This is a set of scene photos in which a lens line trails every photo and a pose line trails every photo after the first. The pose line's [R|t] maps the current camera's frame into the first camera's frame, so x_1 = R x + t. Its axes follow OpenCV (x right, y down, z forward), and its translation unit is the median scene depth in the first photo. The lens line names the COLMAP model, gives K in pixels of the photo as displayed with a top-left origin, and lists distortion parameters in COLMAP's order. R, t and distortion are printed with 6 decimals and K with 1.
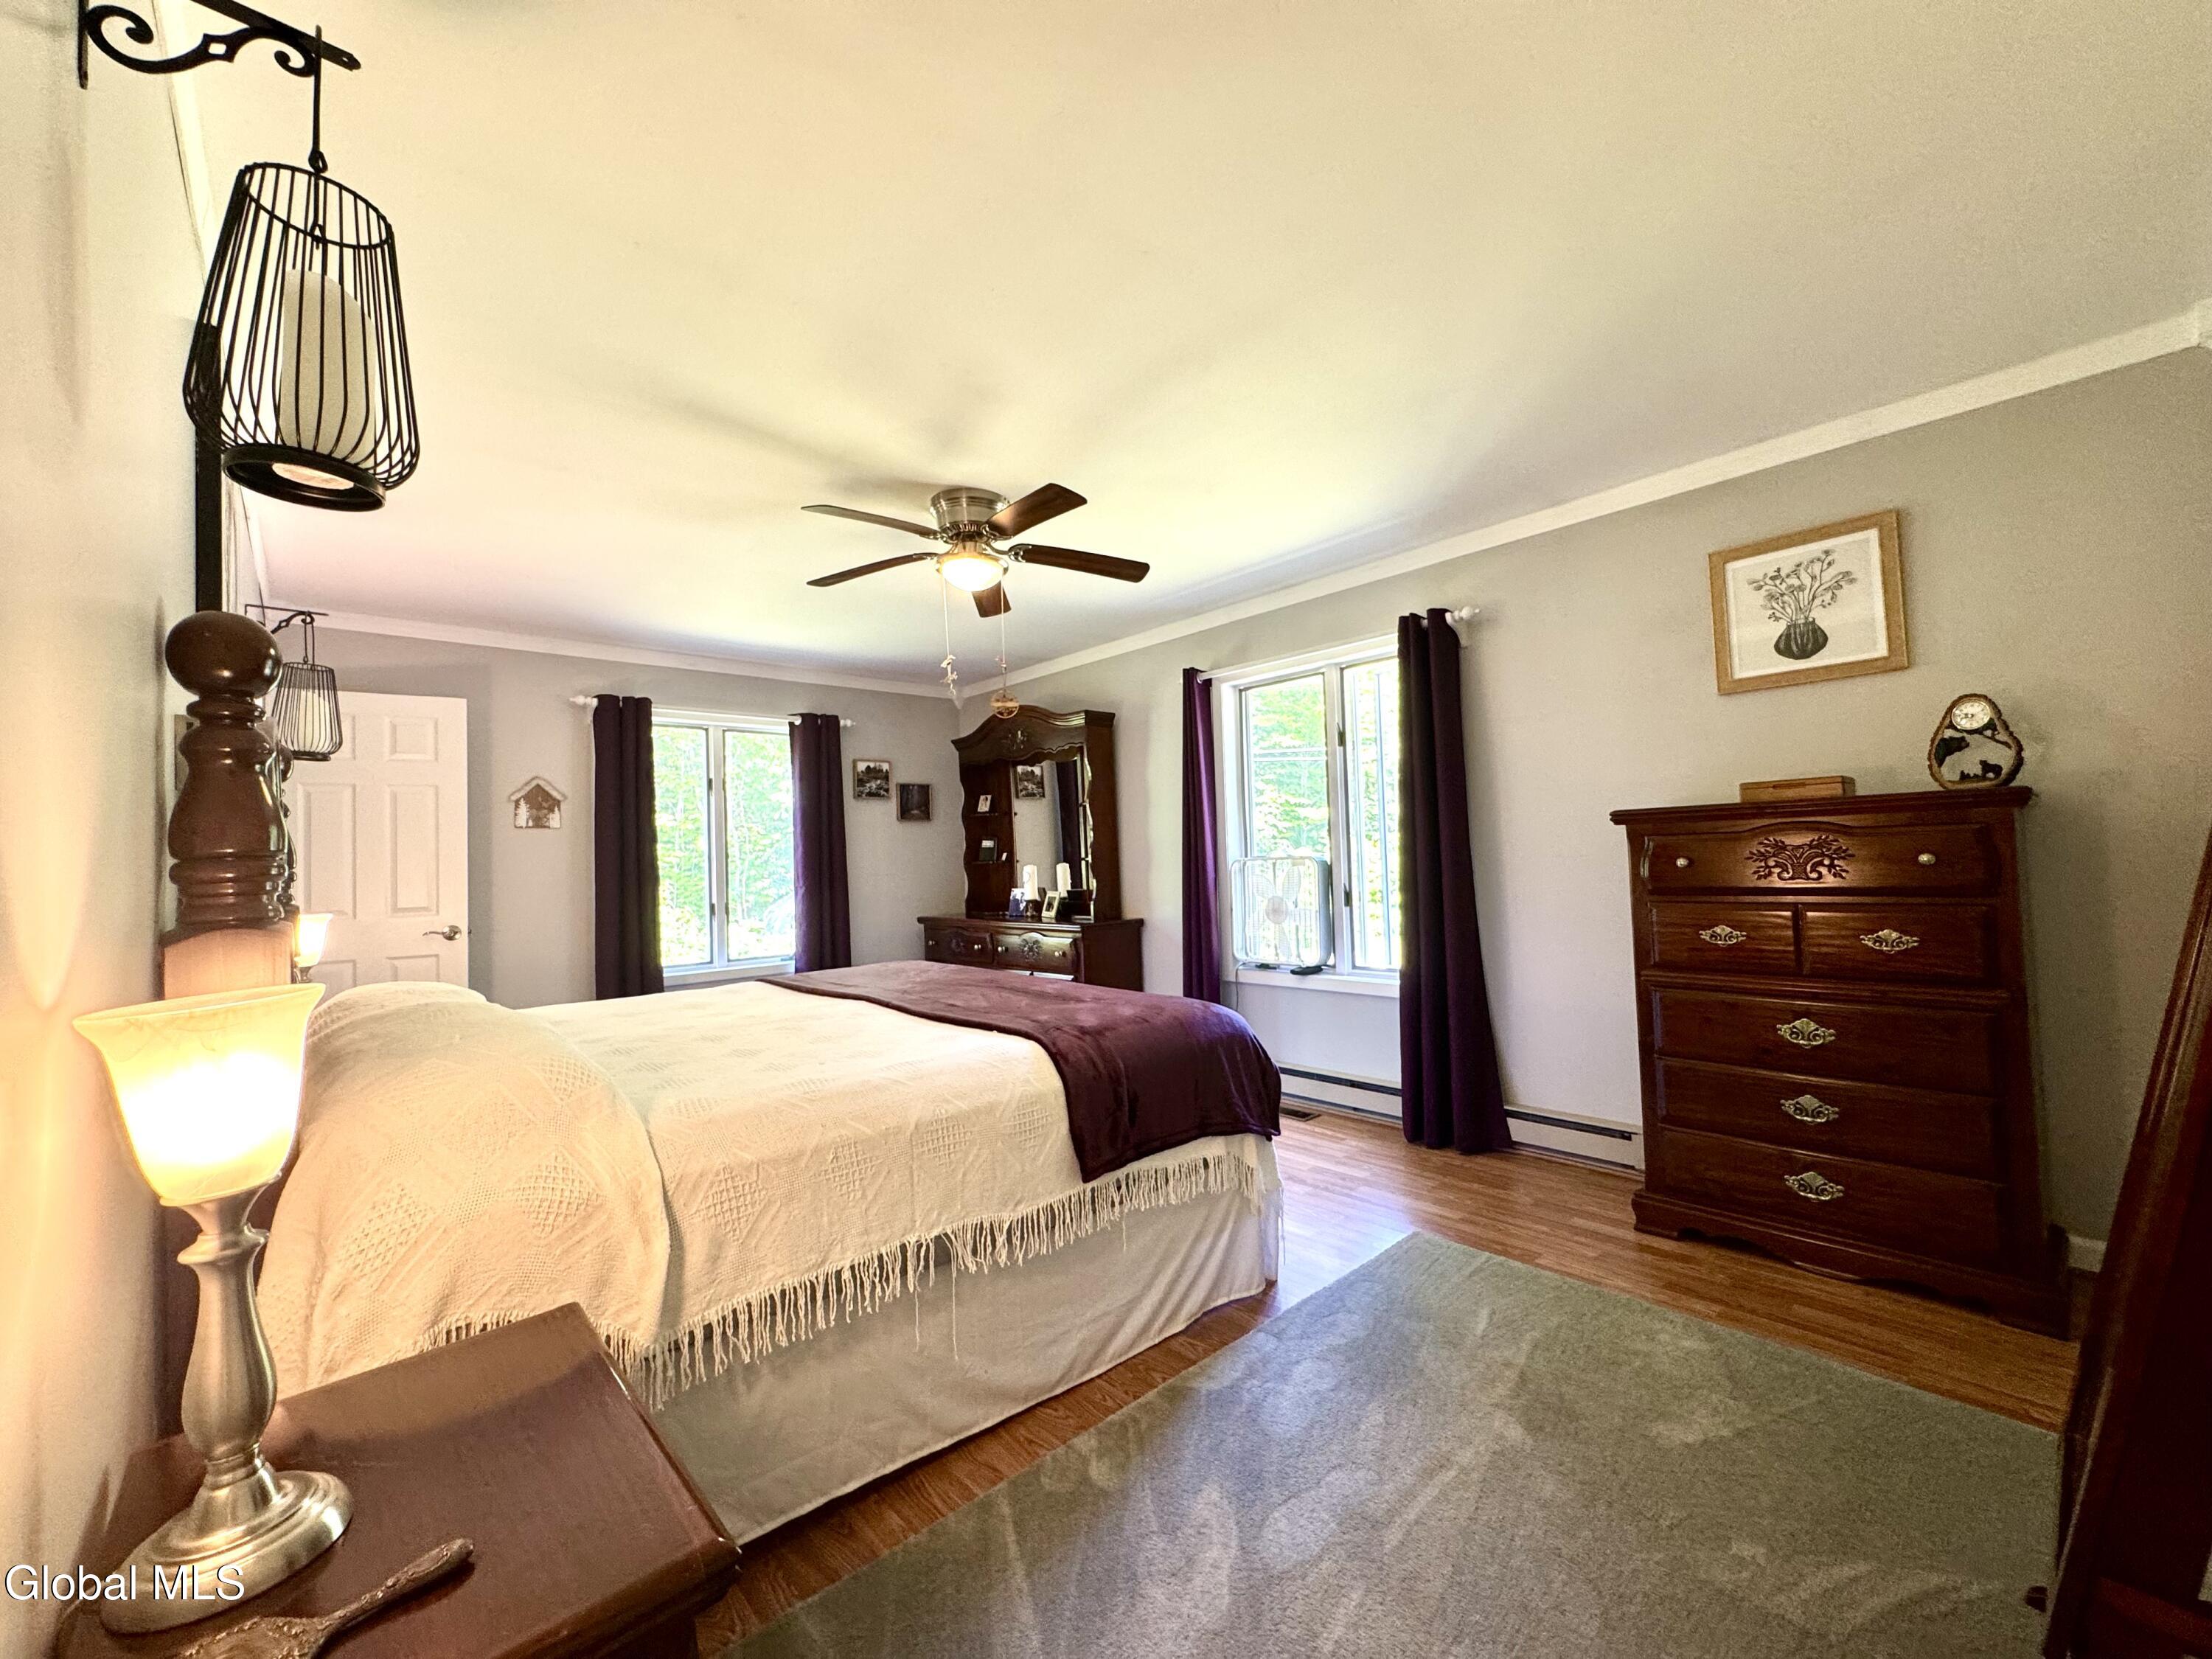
lens RADIAL K [[888.4, 0, 1099.6], [0, 888.4, 831.2], [0, 0, 1]] dist [-0.001555, -0.000142]
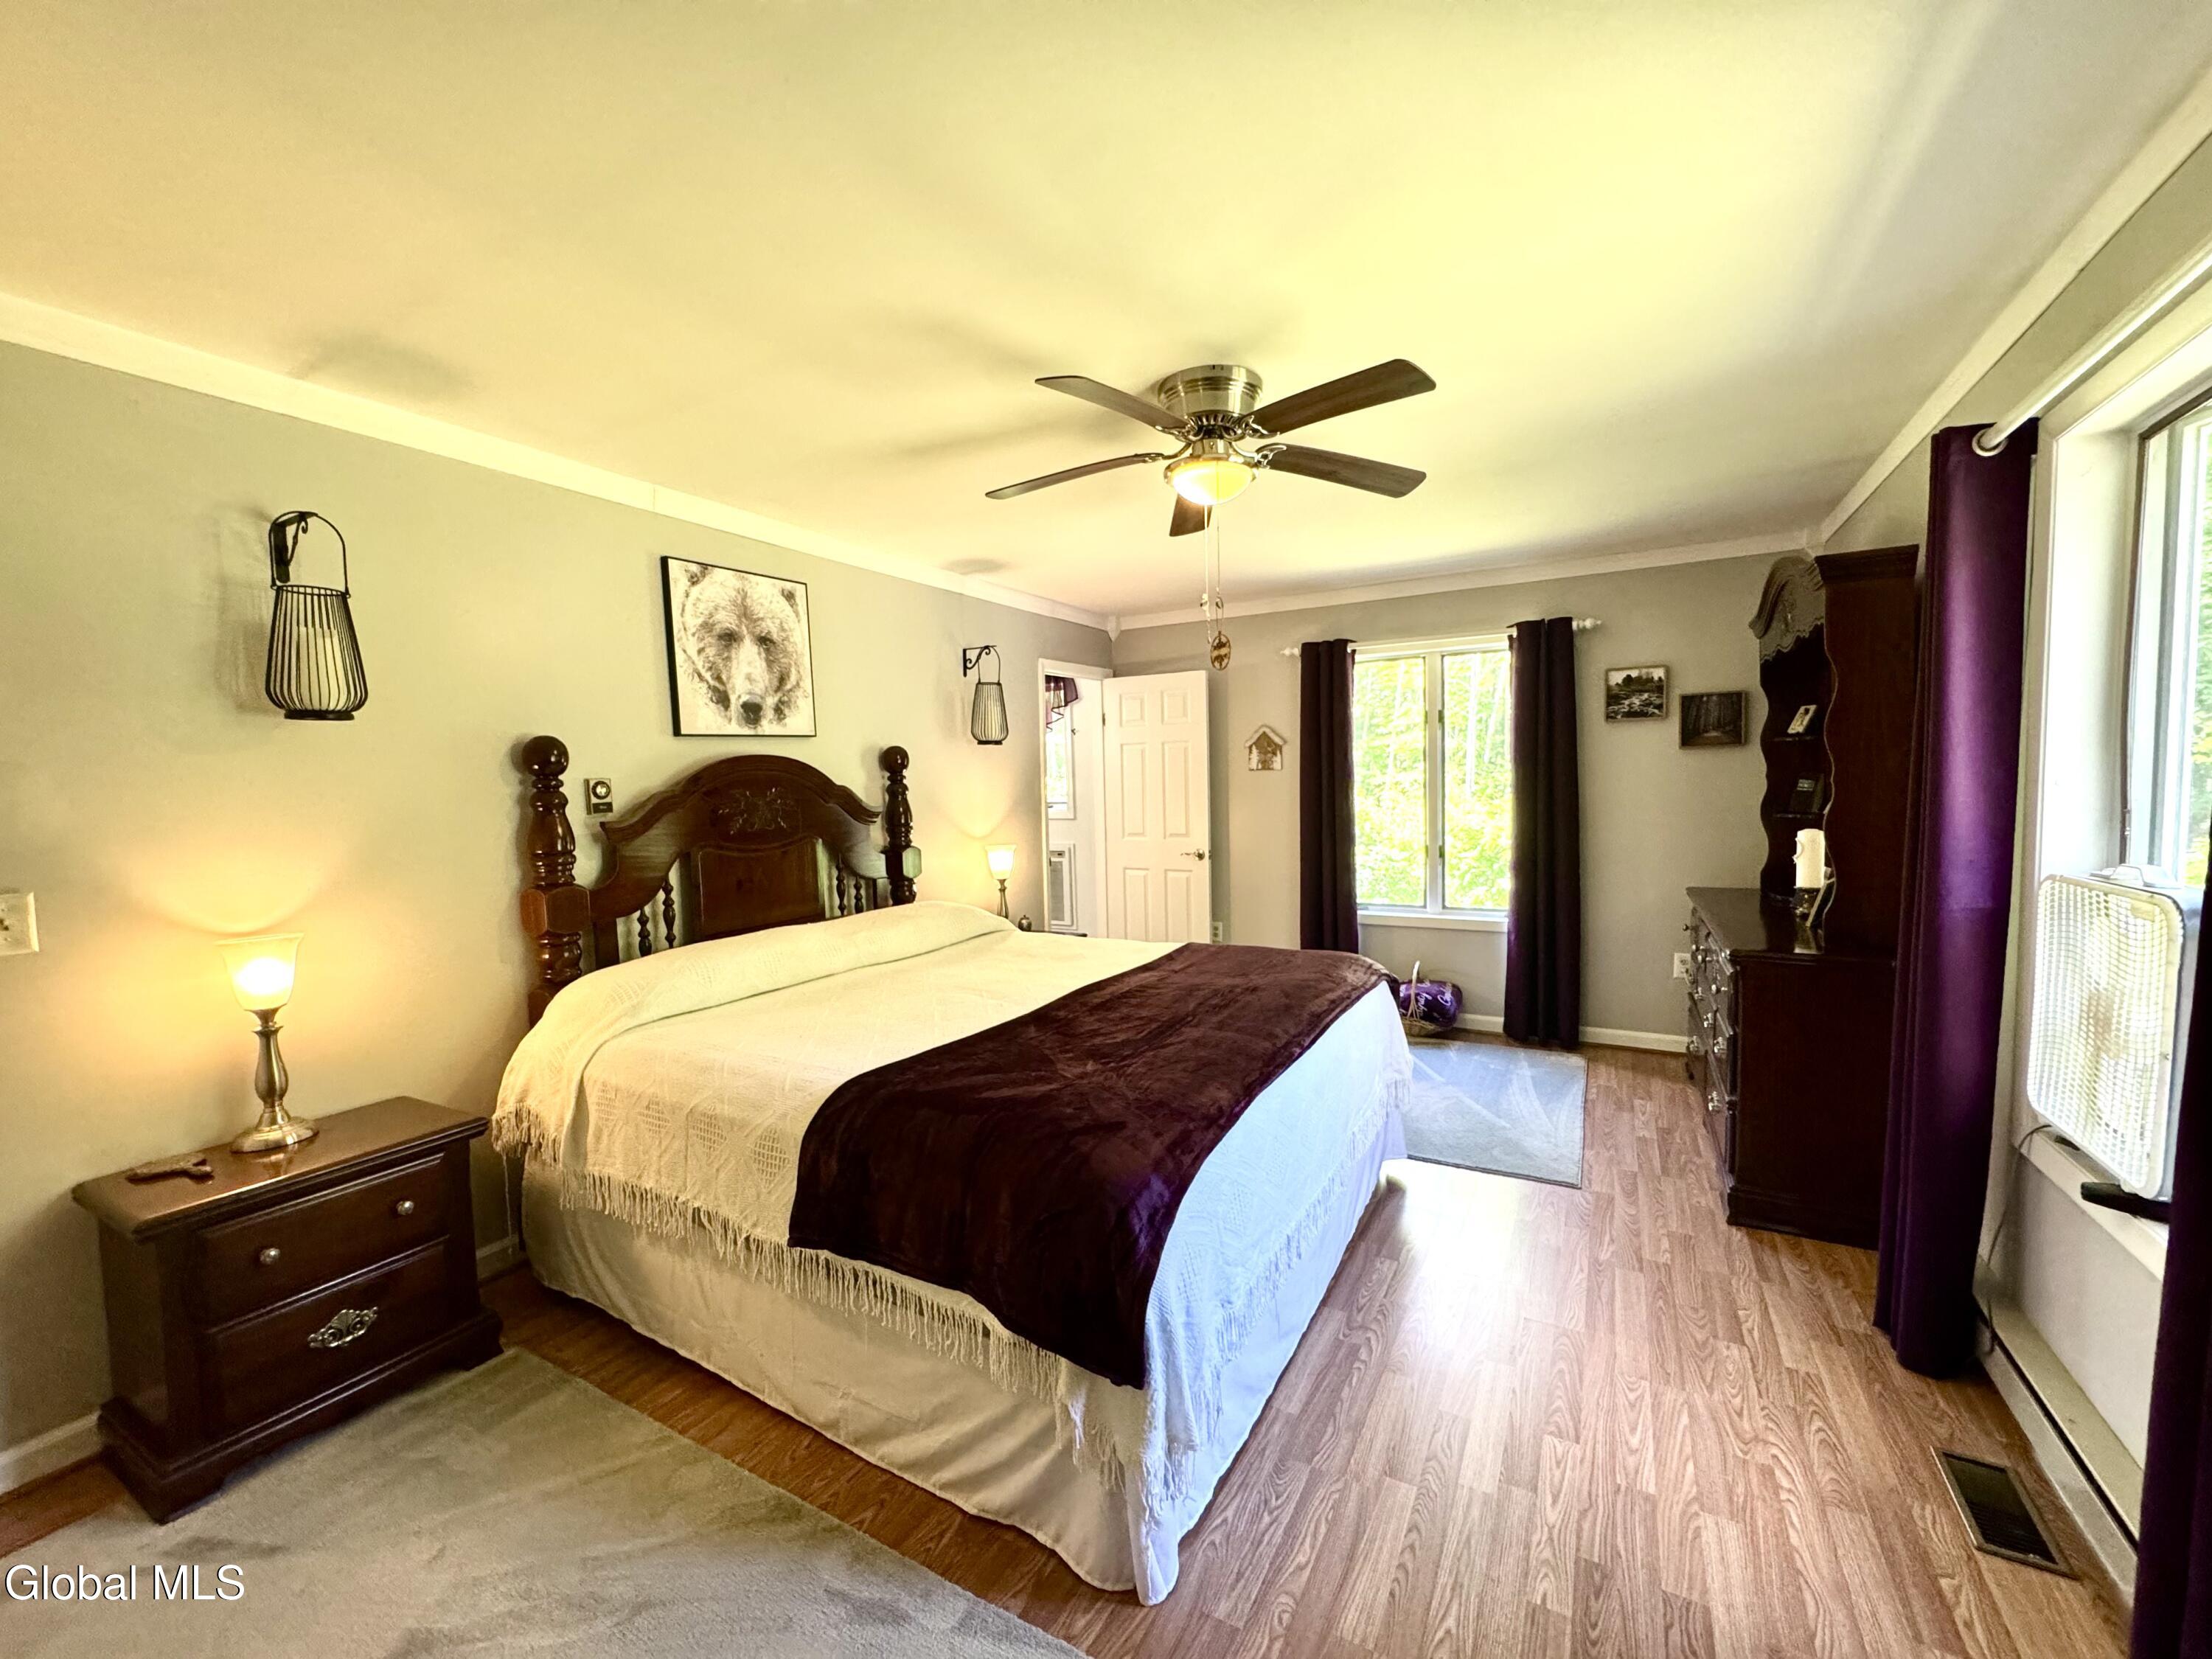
lens RADIAL K [[888.4, 0, 1099.6], [0, 888.4, 831.2], [0, 0, 1]] dist [-0.001555, -0.000142]
pose [[0.320623, 0.076534, -0.944110, 0.360718], [0.044098, 0.994444, 0.095590, -0.041167], [0.946180, -0.072282, 0.315467, 0.404386]]
